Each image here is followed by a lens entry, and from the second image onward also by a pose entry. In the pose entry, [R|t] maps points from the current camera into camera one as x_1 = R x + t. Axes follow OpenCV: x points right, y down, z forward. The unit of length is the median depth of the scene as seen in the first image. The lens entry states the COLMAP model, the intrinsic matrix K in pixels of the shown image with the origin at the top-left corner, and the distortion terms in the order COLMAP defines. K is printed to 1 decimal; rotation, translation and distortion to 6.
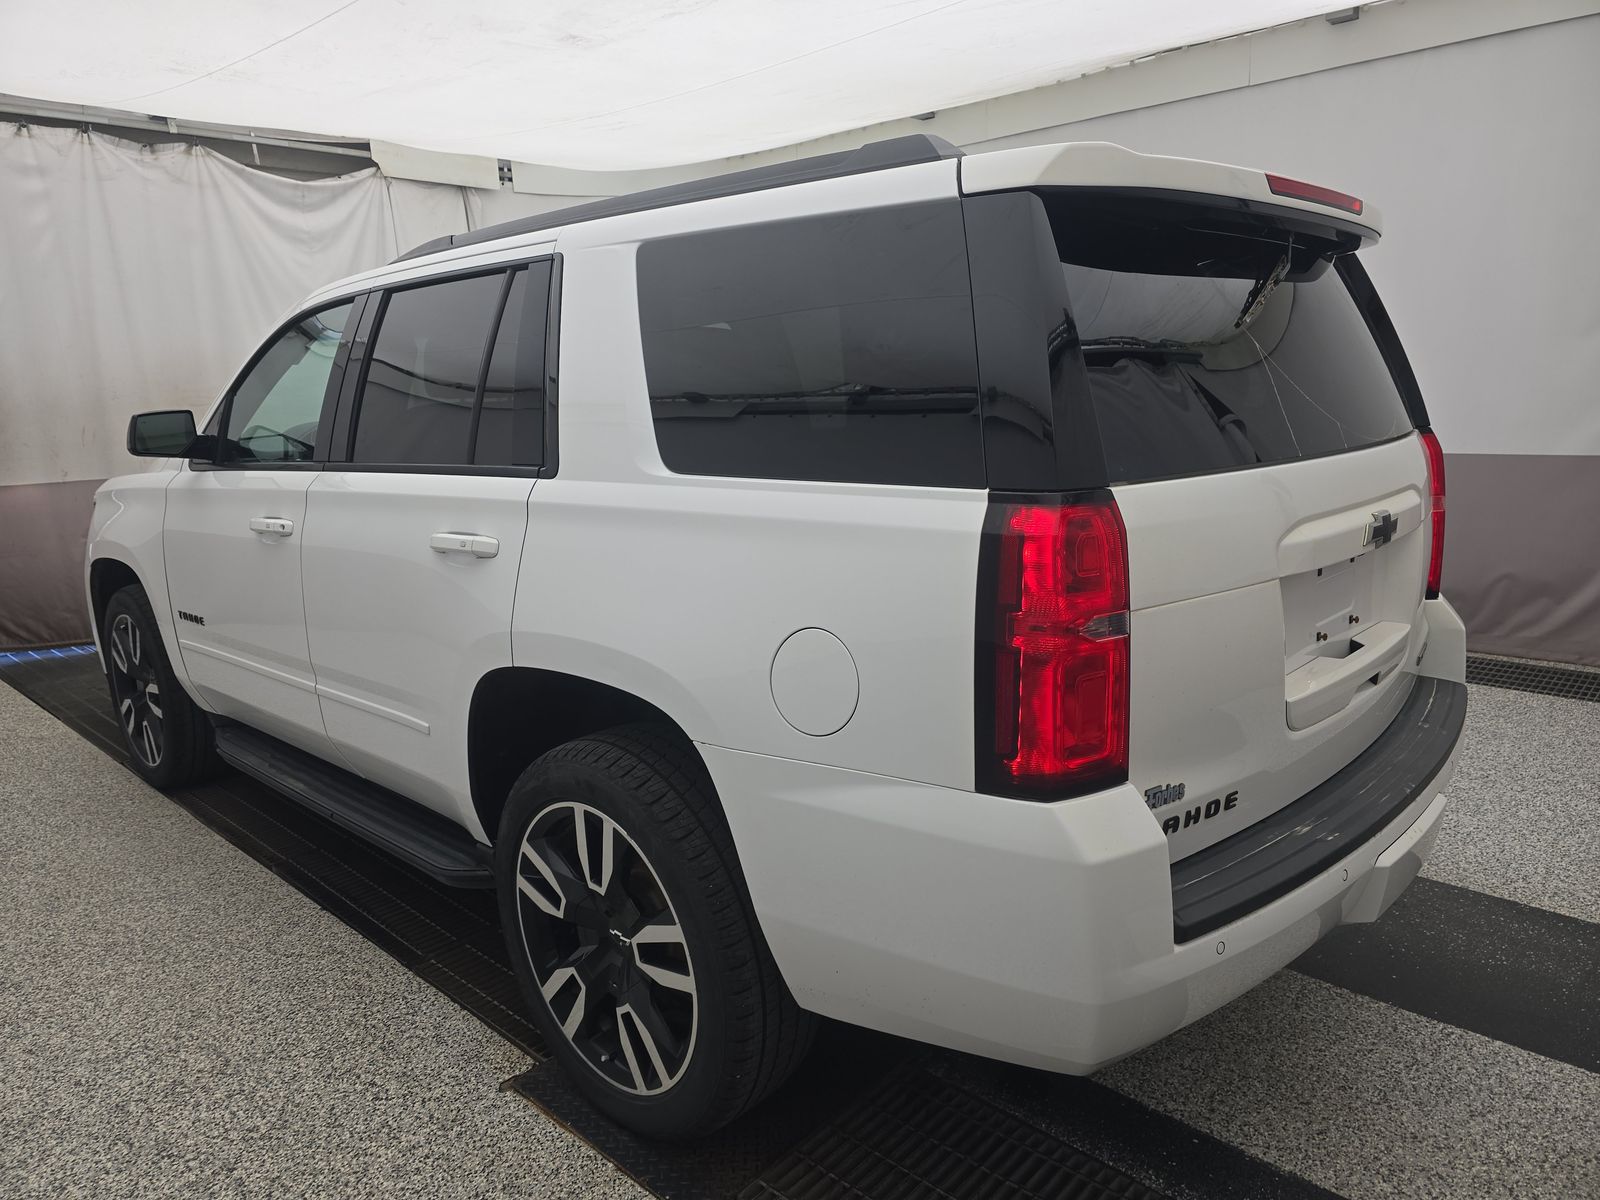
lens RADIAL K [[1077.1, 0, 800.0], [0, 1077.1, 600.0], [0, 0, 1]] dist [0.011613, -0.001452]
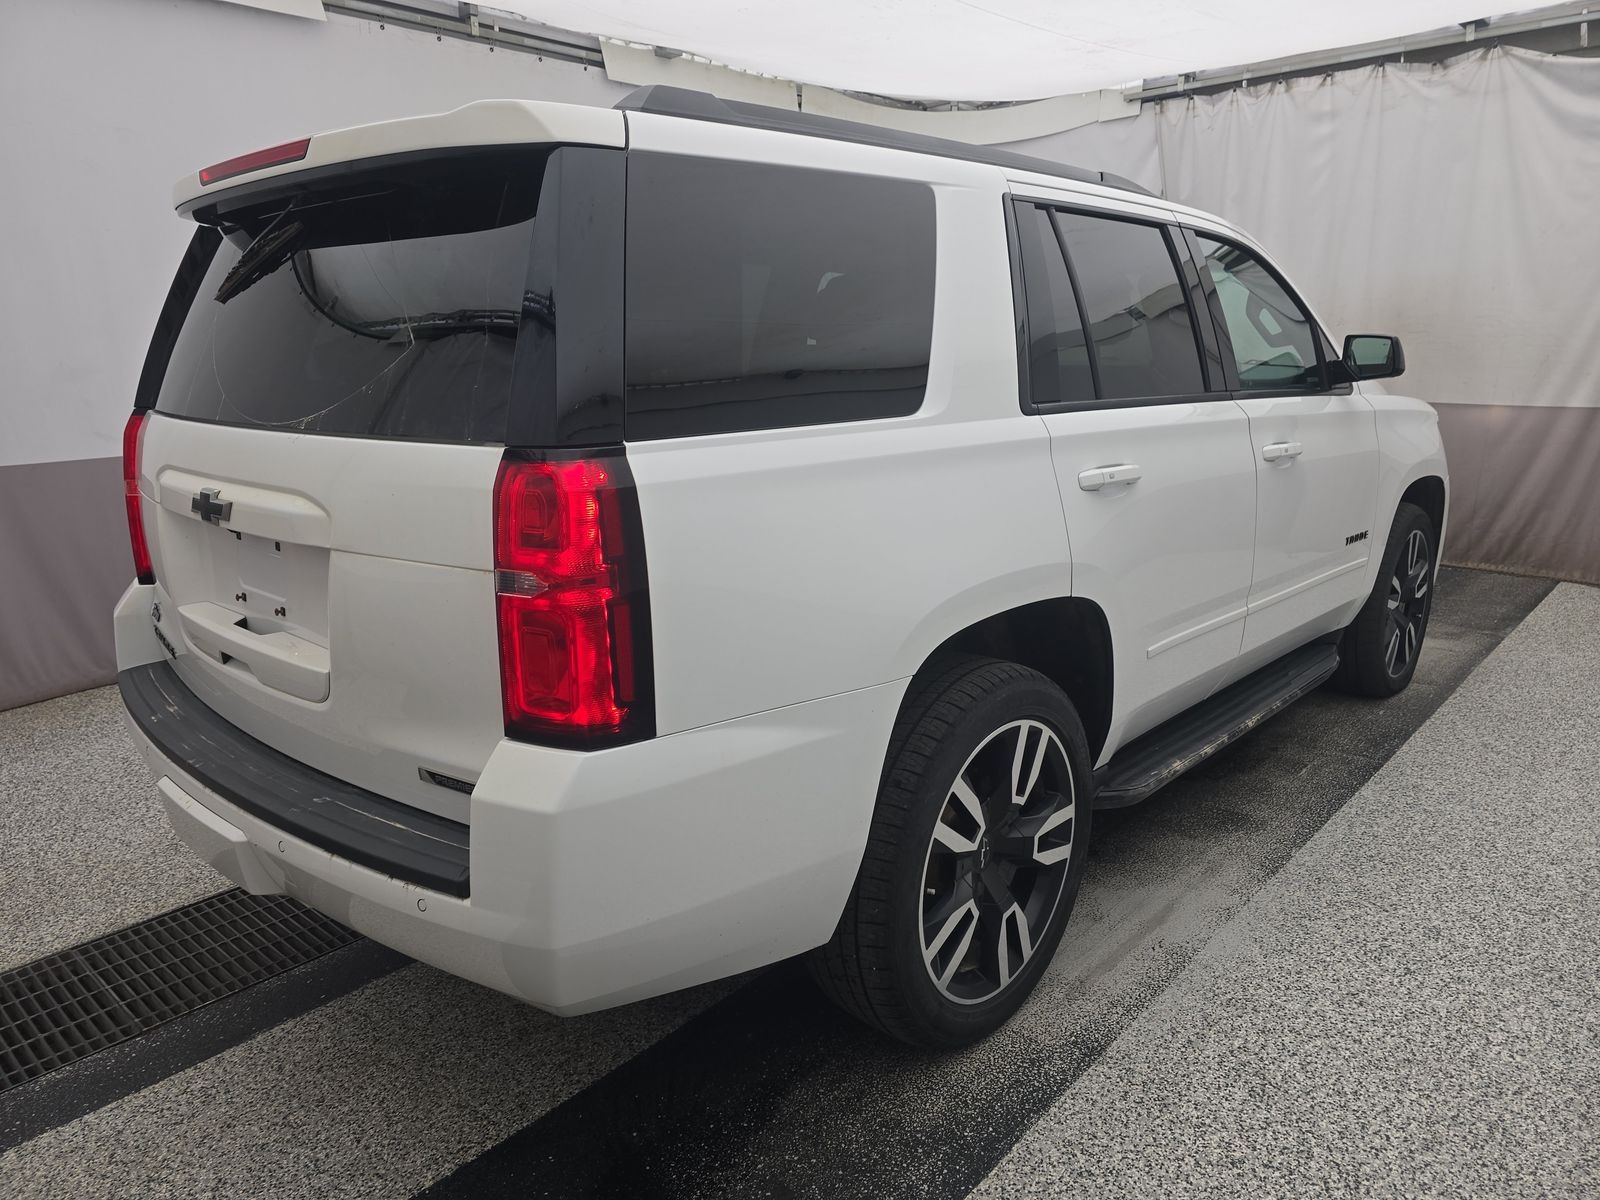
lens RADIAL K [[1125.7, 0, 800.0], [0, 1125.7, 600.0], [0, 0, 1]] dist [0.002810, 0.001023]
pose [[-0.000138, 0.256933, -0.966429, 0.529790], [-0.194848, 0.947899, 0.252034, -0.112768], [0.980833, 0.188342, 0.049932, 0.508165]]
